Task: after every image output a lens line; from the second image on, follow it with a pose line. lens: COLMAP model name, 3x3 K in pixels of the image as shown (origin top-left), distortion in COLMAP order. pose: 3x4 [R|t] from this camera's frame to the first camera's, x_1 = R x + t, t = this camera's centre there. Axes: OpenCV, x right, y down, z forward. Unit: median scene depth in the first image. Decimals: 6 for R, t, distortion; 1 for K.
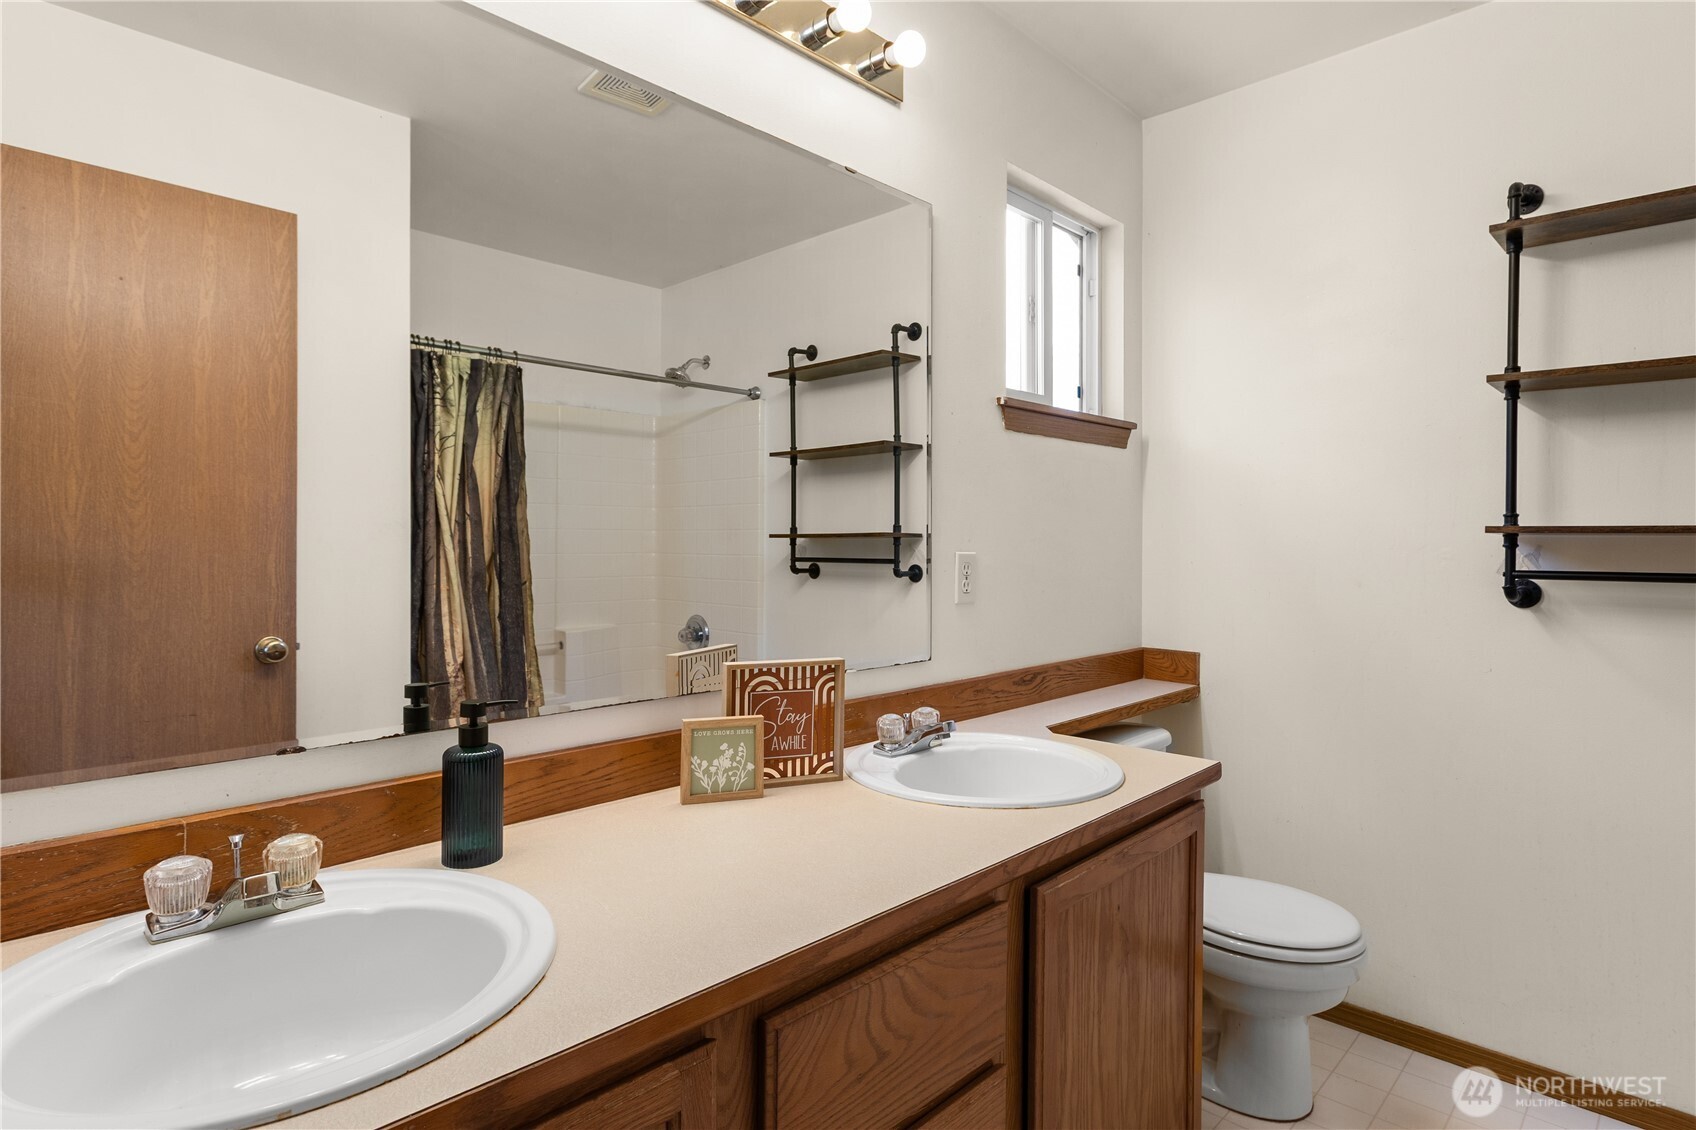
lens RADIAL K [[883.6, 0, 855.1], [0, 883.6, 553.7], [0, 0, 1]] dist [-0.017293, -0.000321]
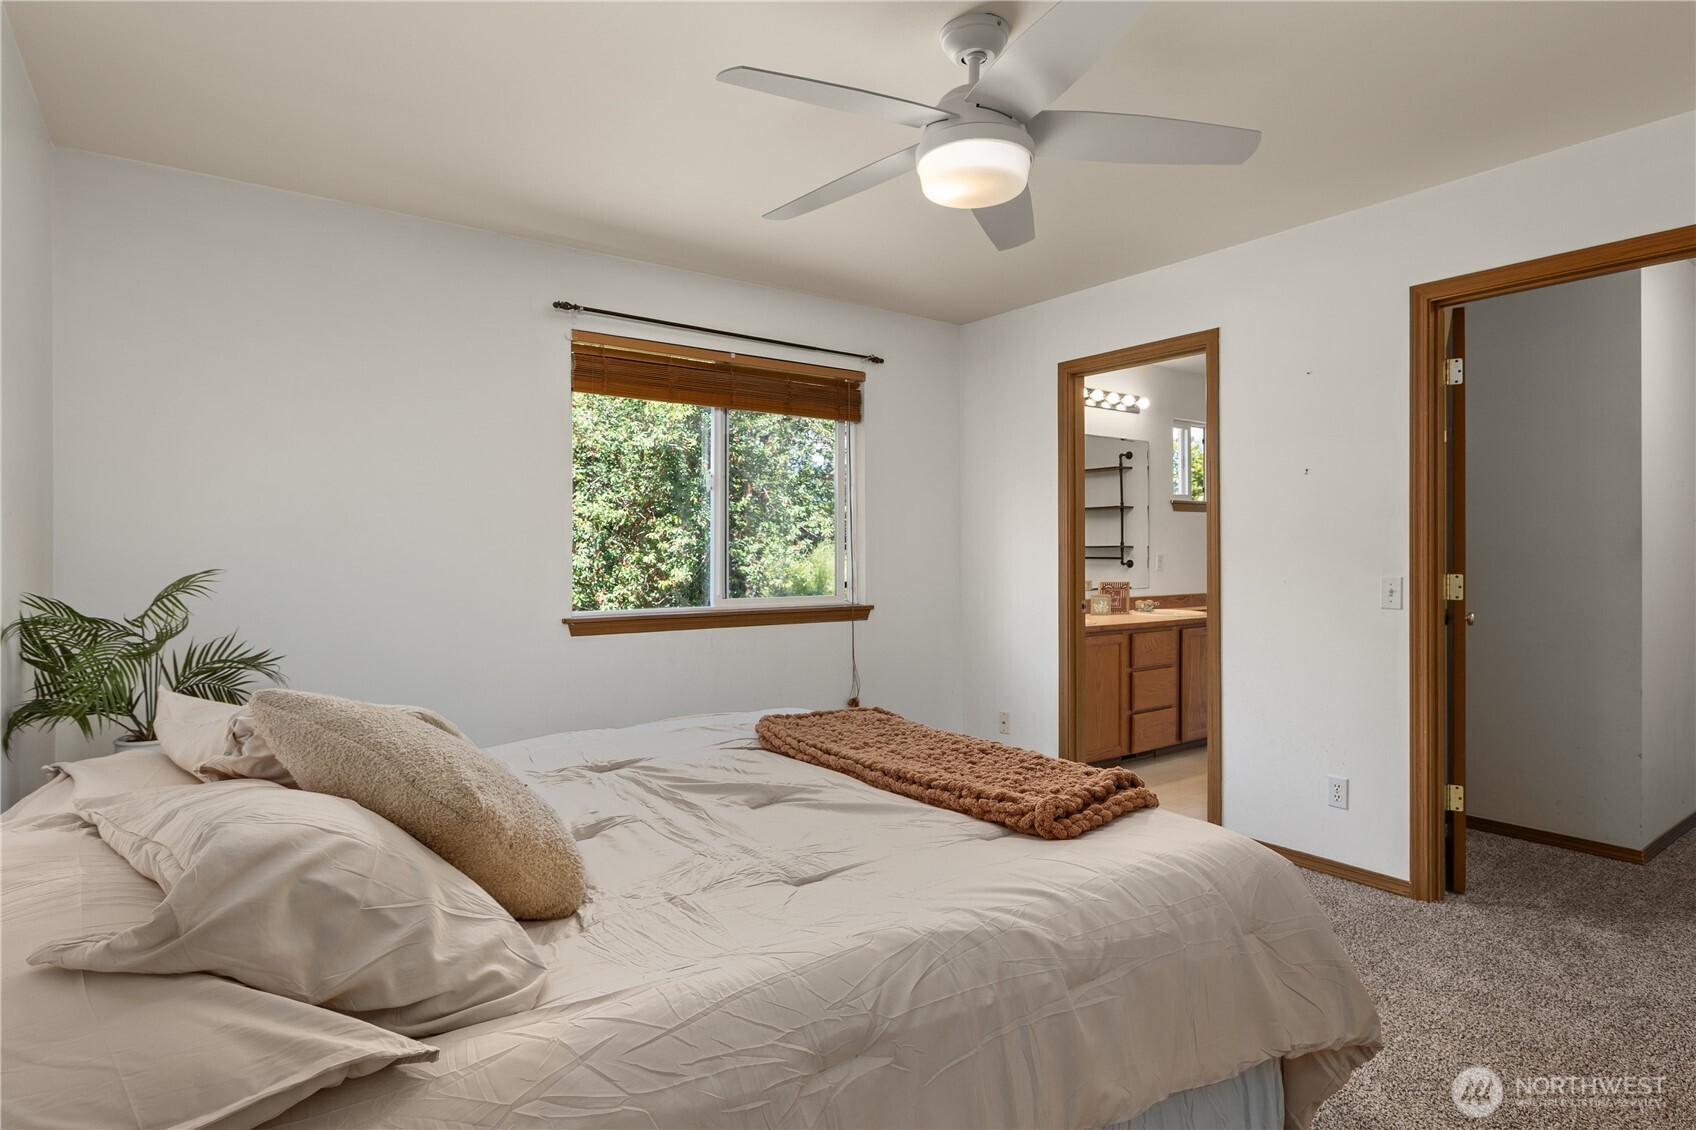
lens RADIAL K [[883.6, 0, 855.1], [0, 883.6, 553.7], [0, 0, 1]] dist [-0.017293, -0.000321]
pose [[0.986165, -0.003276, -0.165733, -0.254088], [0.002514, 0.999985, -0.004809, 0.006061], [0.165746, 0.004326, 0.986159, -1.350666]]
